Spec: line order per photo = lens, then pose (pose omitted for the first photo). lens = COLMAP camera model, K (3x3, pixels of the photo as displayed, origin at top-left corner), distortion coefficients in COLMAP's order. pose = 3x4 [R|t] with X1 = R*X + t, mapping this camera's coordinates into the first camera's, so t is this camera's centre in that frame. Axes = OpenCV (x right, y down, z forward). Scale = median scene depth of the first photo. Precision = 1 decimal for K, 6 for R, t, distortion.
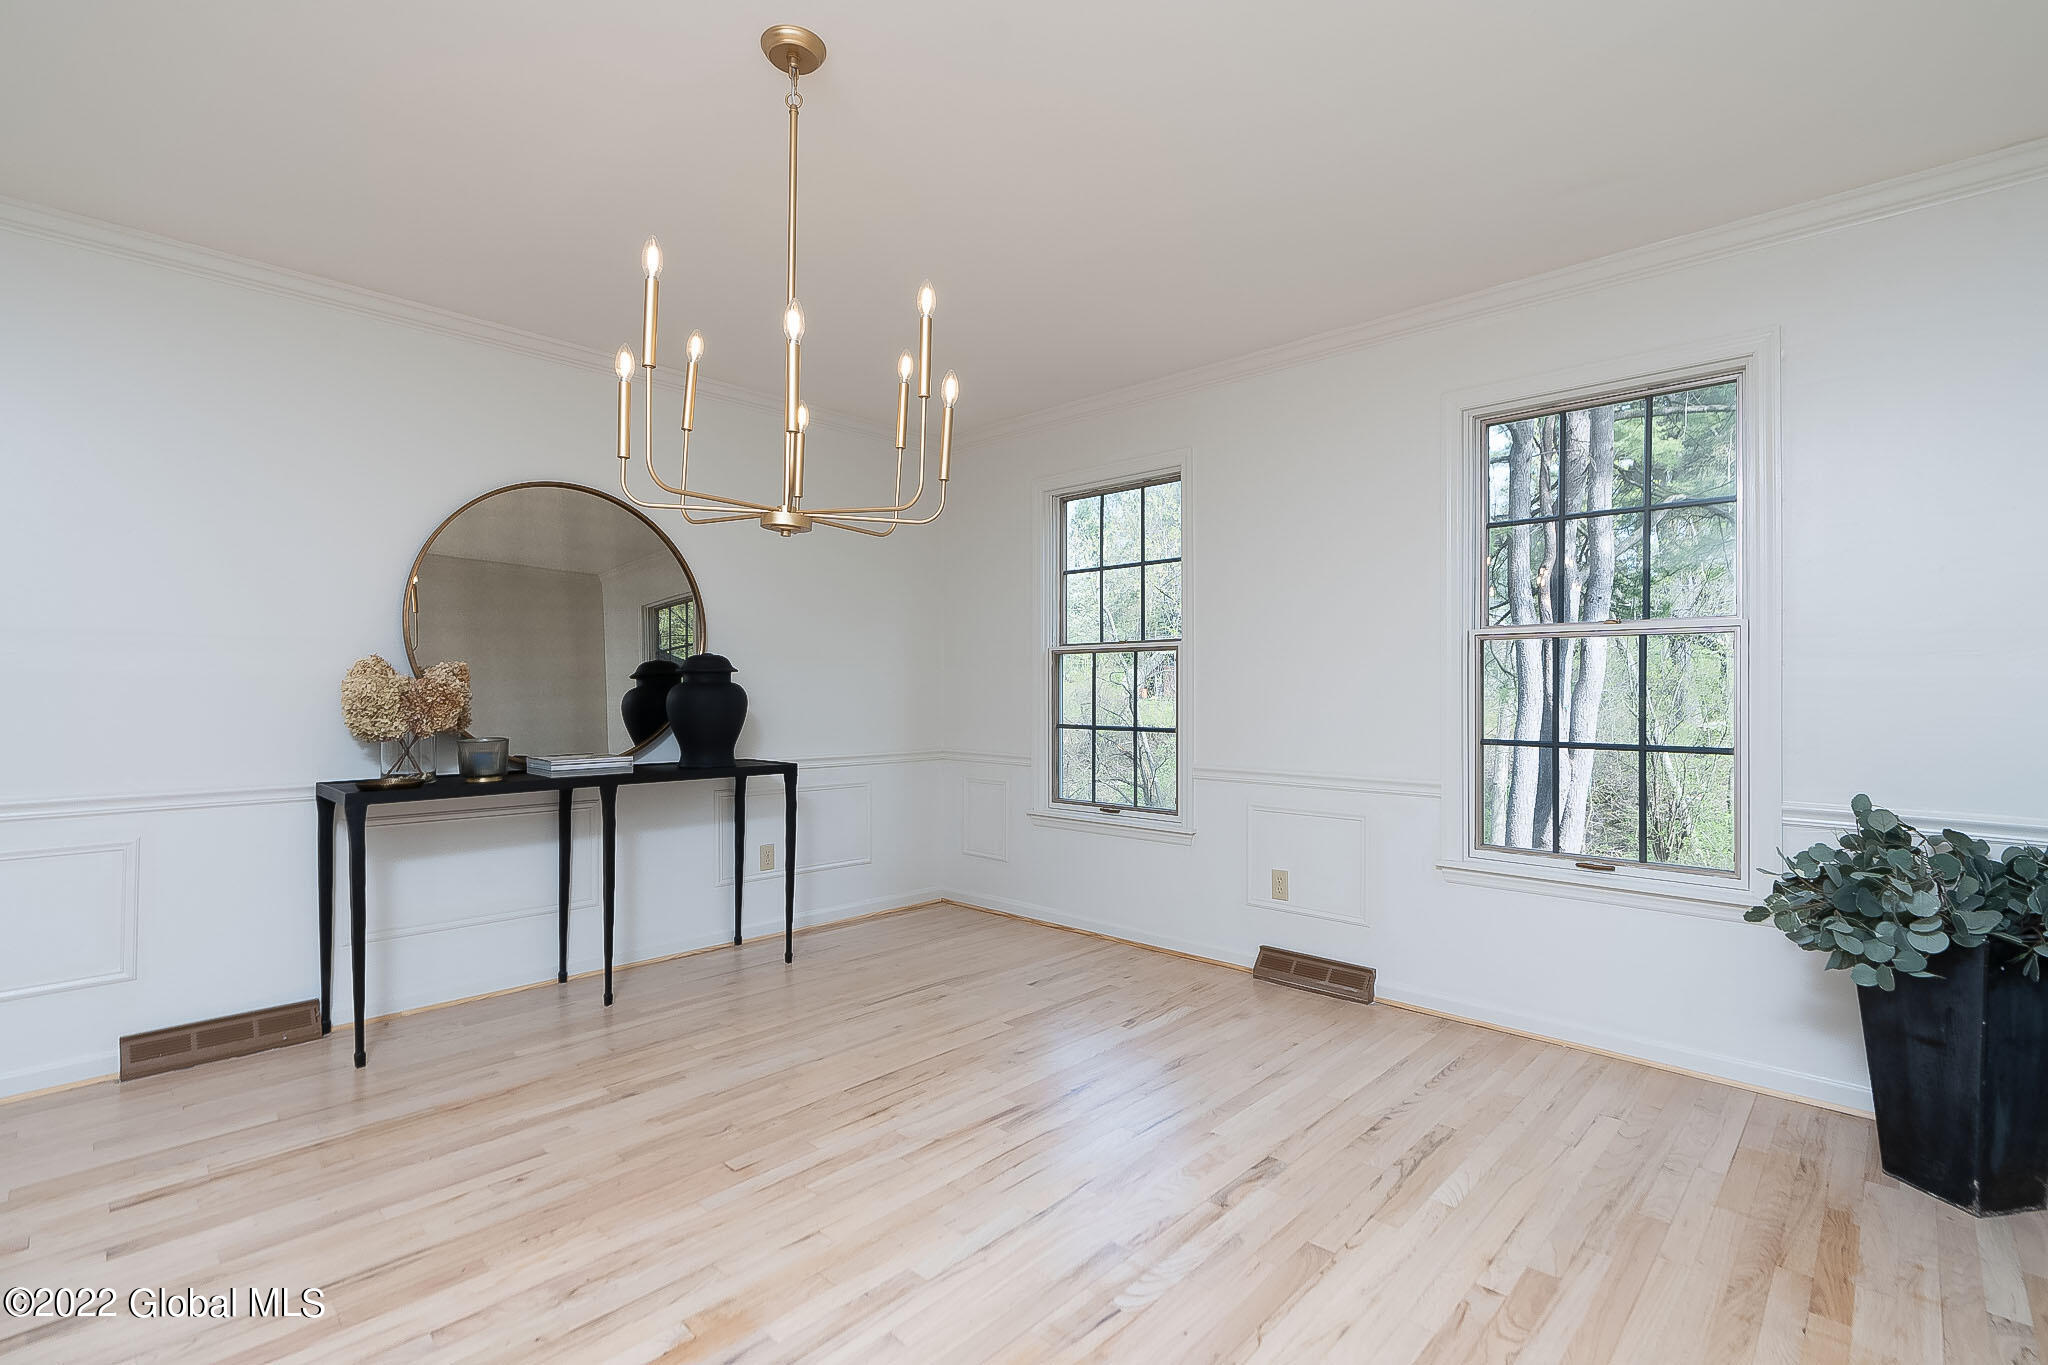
lens RADIAL K [[918.3, 0, 1024.0], [0, 918.3, 682.5], [0, 0, 1]] dist [-0.019306, -0.000052]
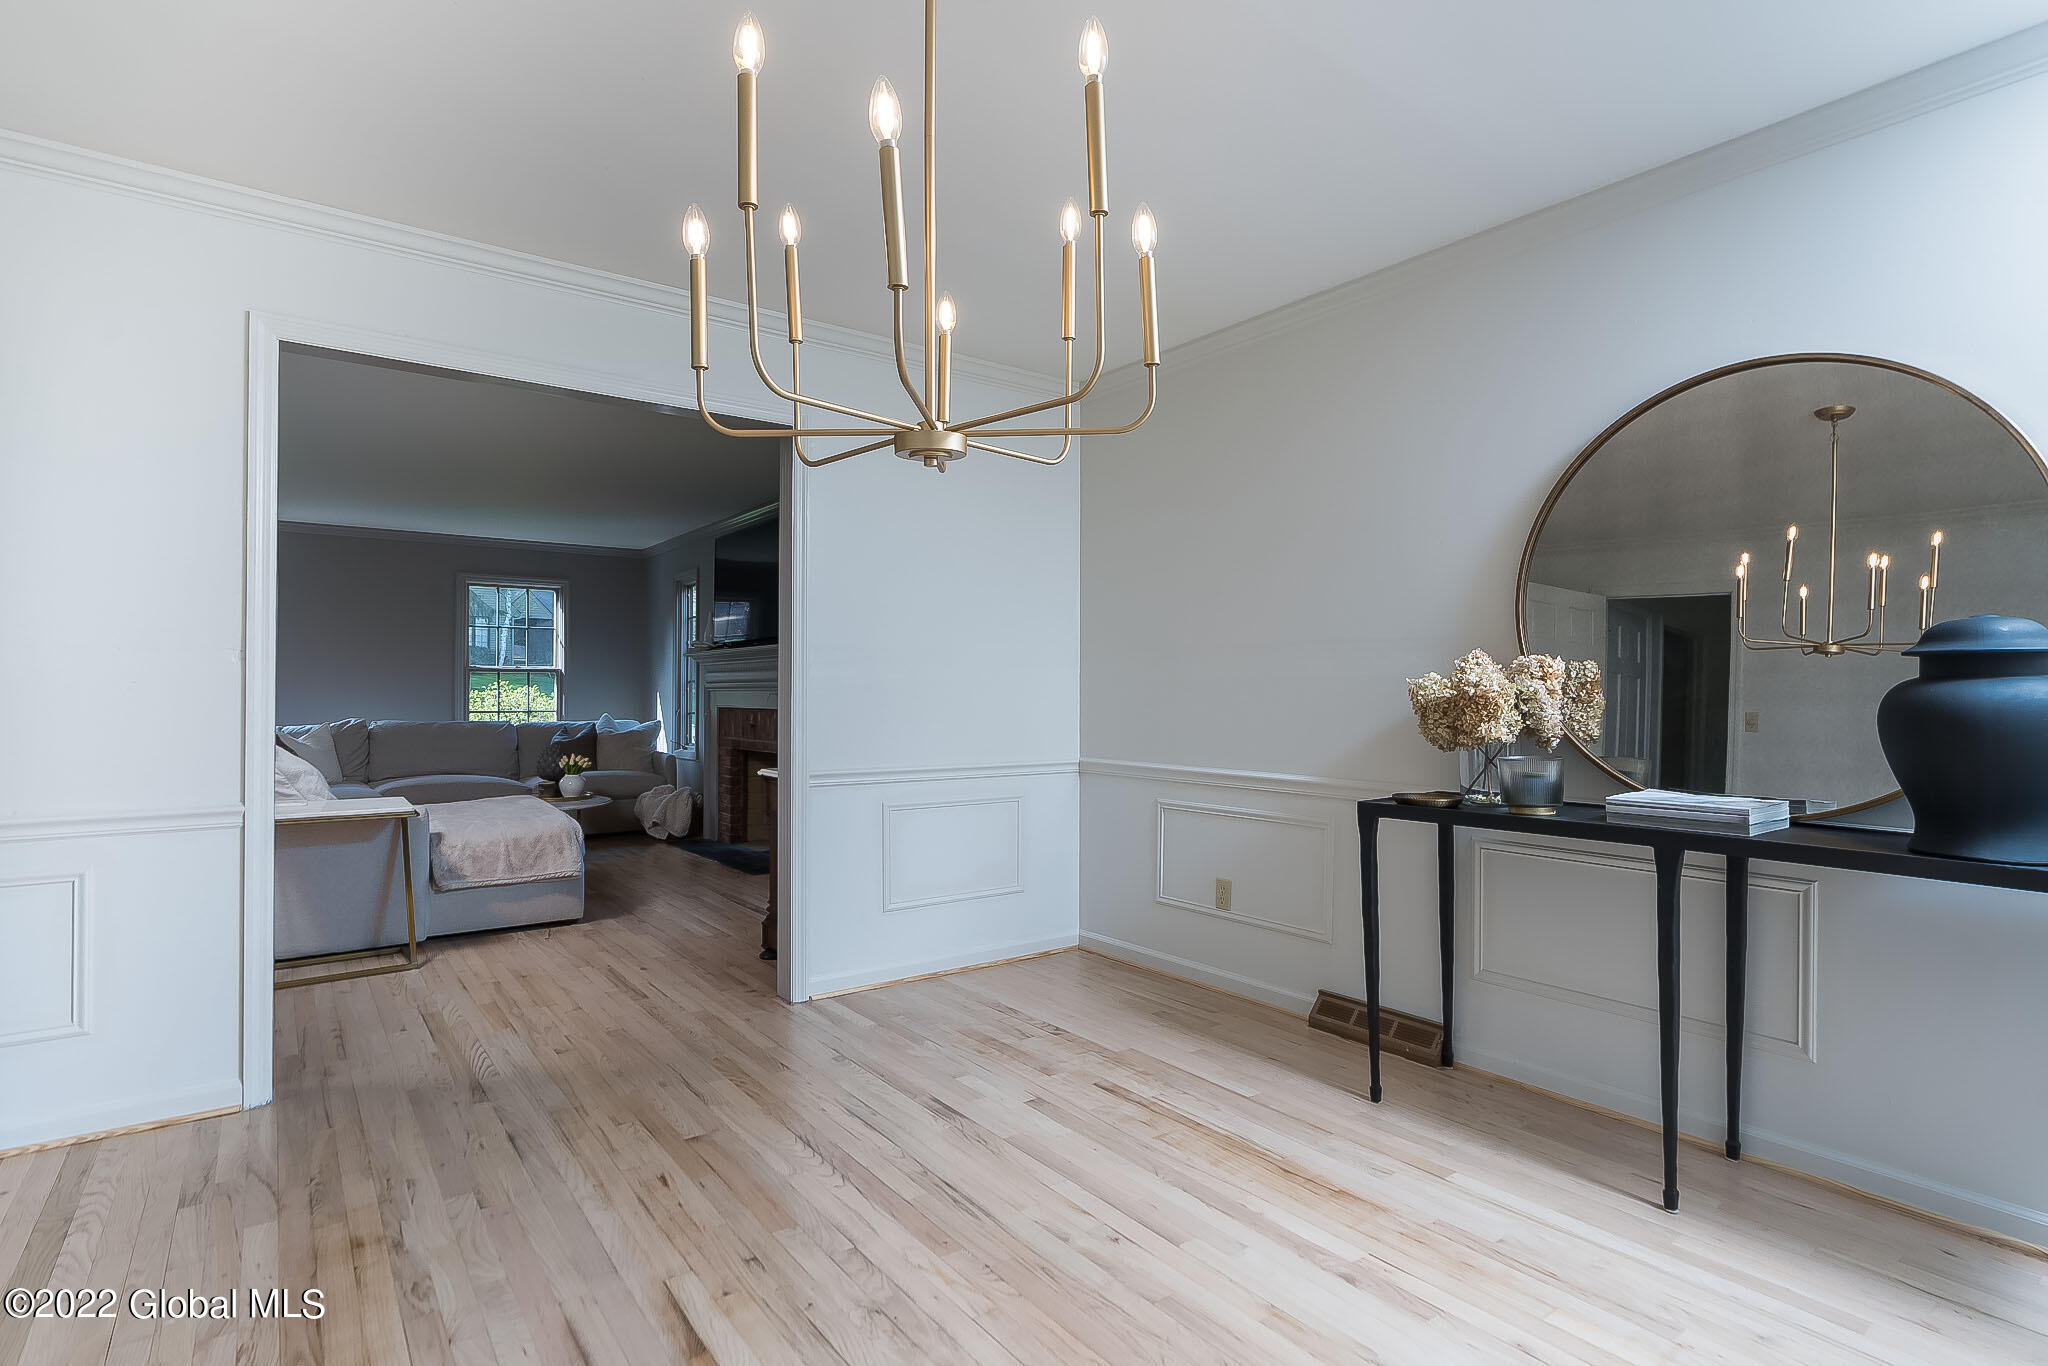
lens RADIAL K [[1013.6, 0, 1024.0], [0, 1013.6, 683.0], [0, 0, 1]] dist [-0.002861, -0.000296]
pose [[-0.147251, -0.004286, -0.989090, 0.348930], [-0.005982, 0.999976, -0.003442, 0.010313], [0.989081, 0.005410, -0.147273, 0.853368]]
